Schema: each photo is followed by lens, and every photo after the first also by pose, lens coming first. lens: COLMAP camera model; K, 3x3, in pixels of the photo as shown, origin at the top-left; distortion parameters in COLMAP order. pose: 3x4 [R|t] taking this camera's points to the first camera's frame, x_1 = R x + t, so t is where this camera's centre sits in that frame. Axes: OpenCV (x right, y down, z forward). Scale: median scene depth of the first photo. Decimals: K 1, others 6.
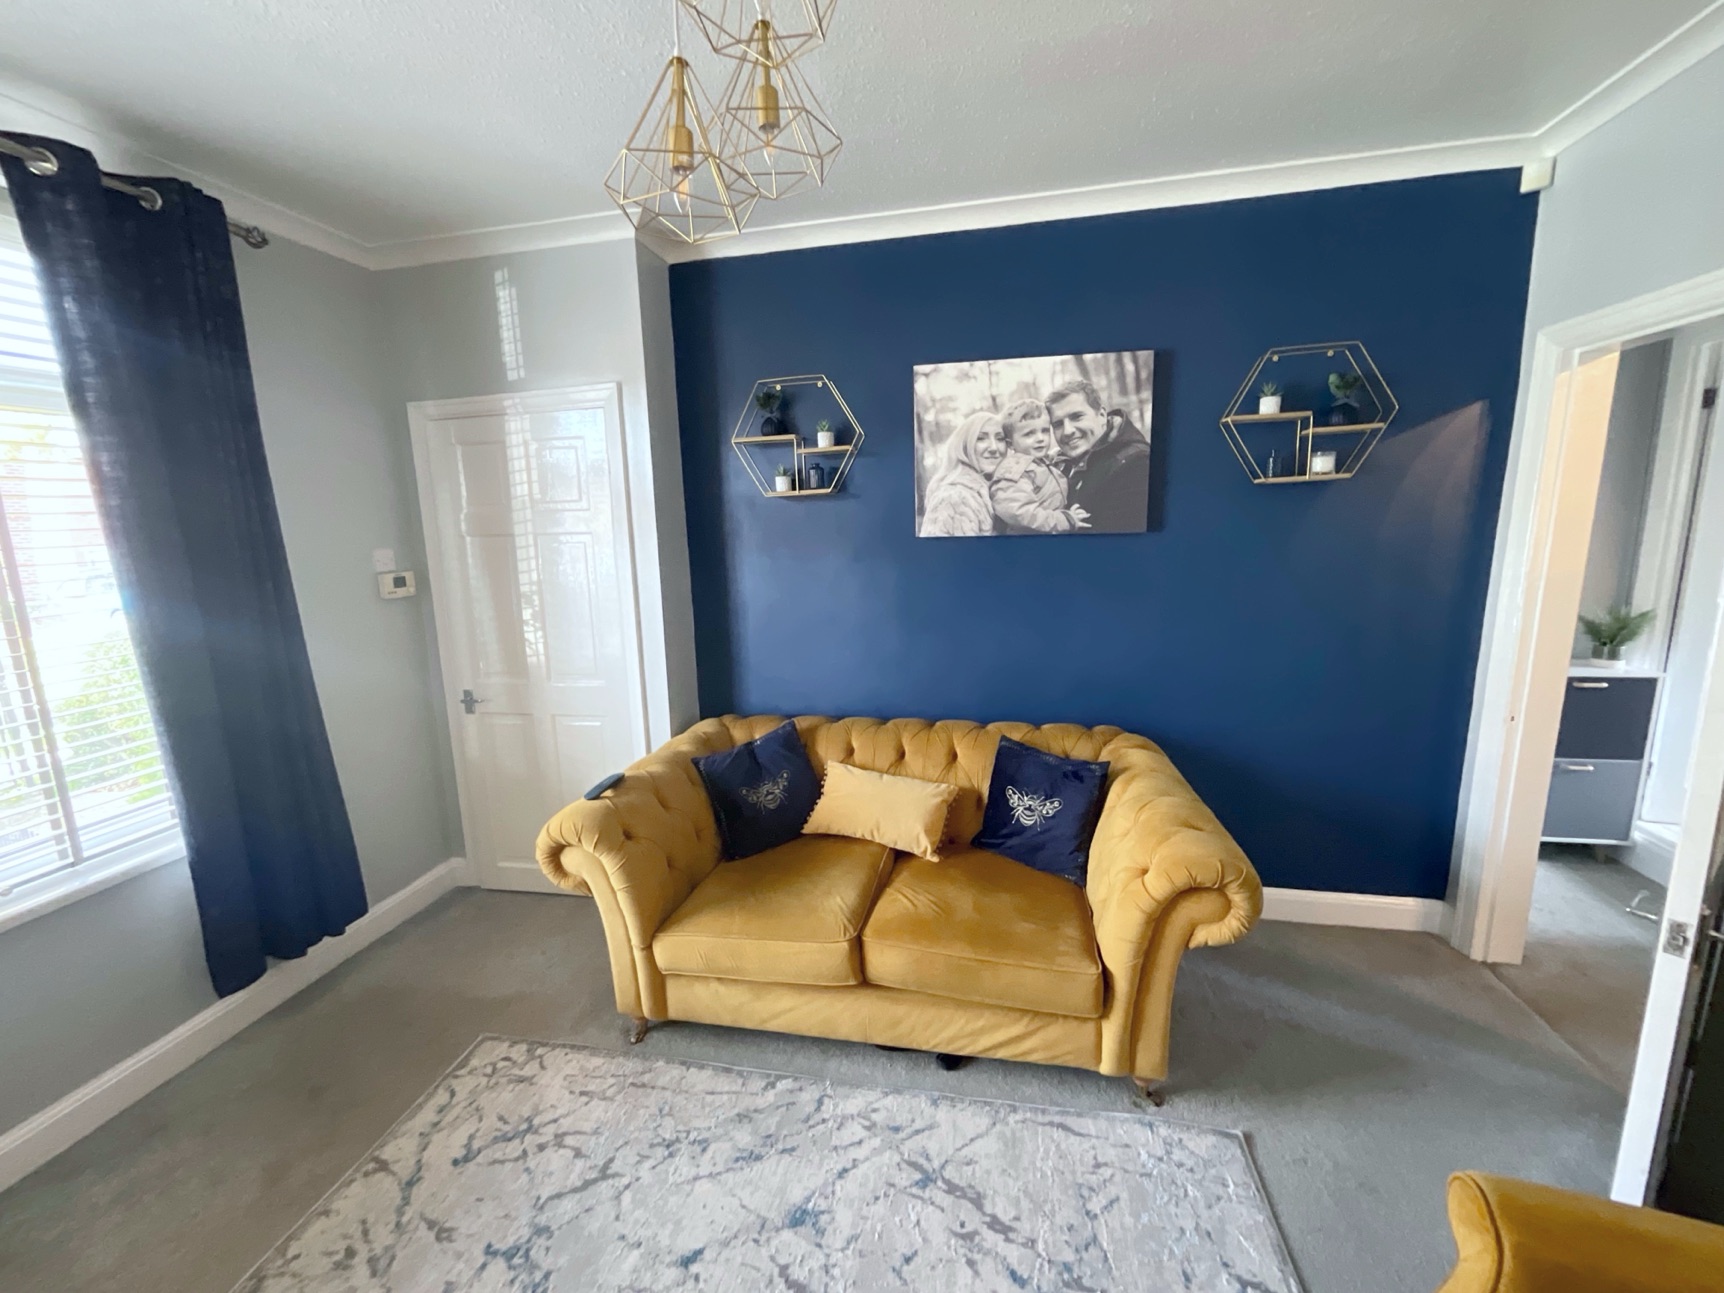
lens RADIAL K [[693.8, 0, 864.1], [0, 693.8, 648.0], [0, 0, 1]] dist [0.000261, -0.001149]
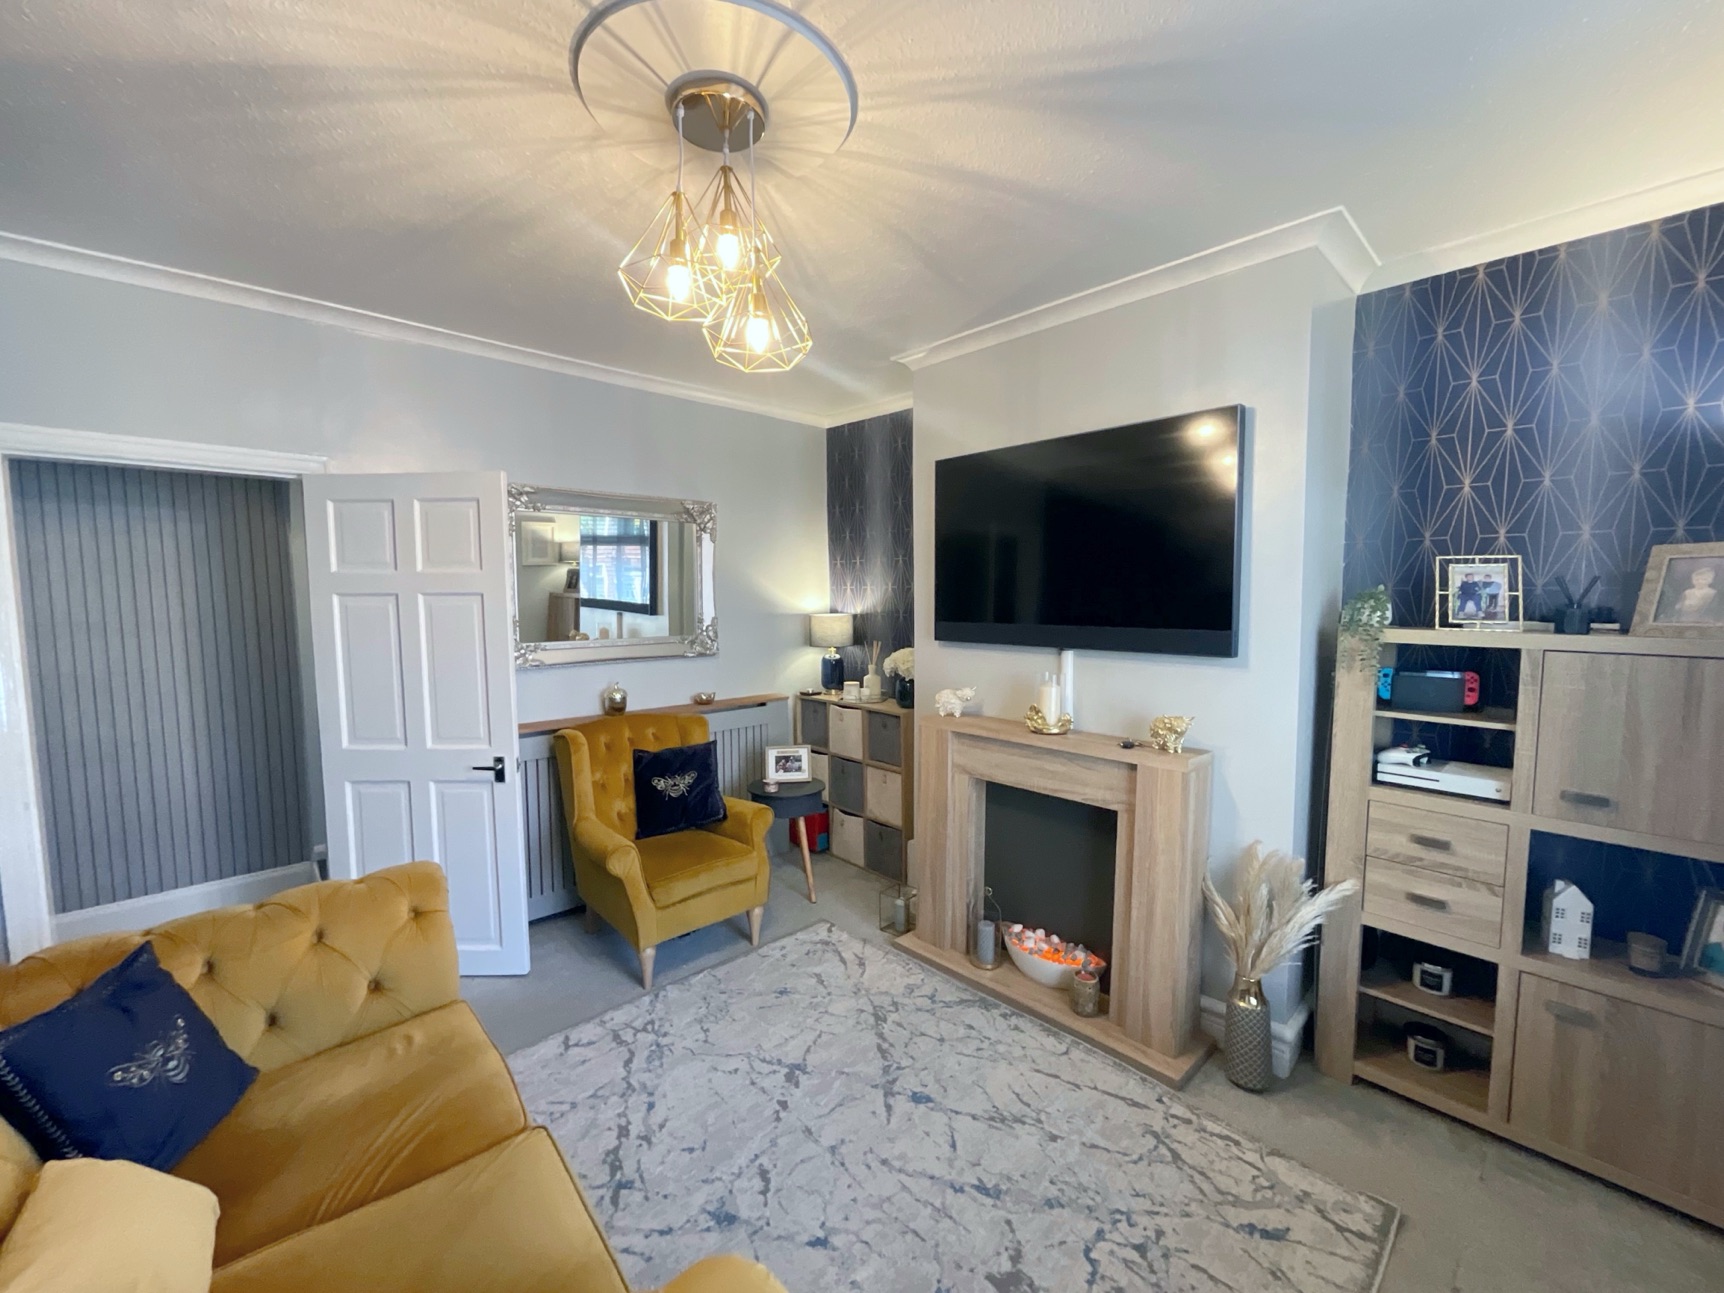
lens RADIAL K [[693.8, 0, 856.7], [0, 693.8, 644.6], [0, 0, 1]] dist [0.000261, -0.001149]
pose [[-0.810502, -0.017027, 0.585489, -0.642400], [0.130996, 0.968990, 0.209520, -0.182608], [-0.570900, 0.246513, -0.783137, 1.105644]]
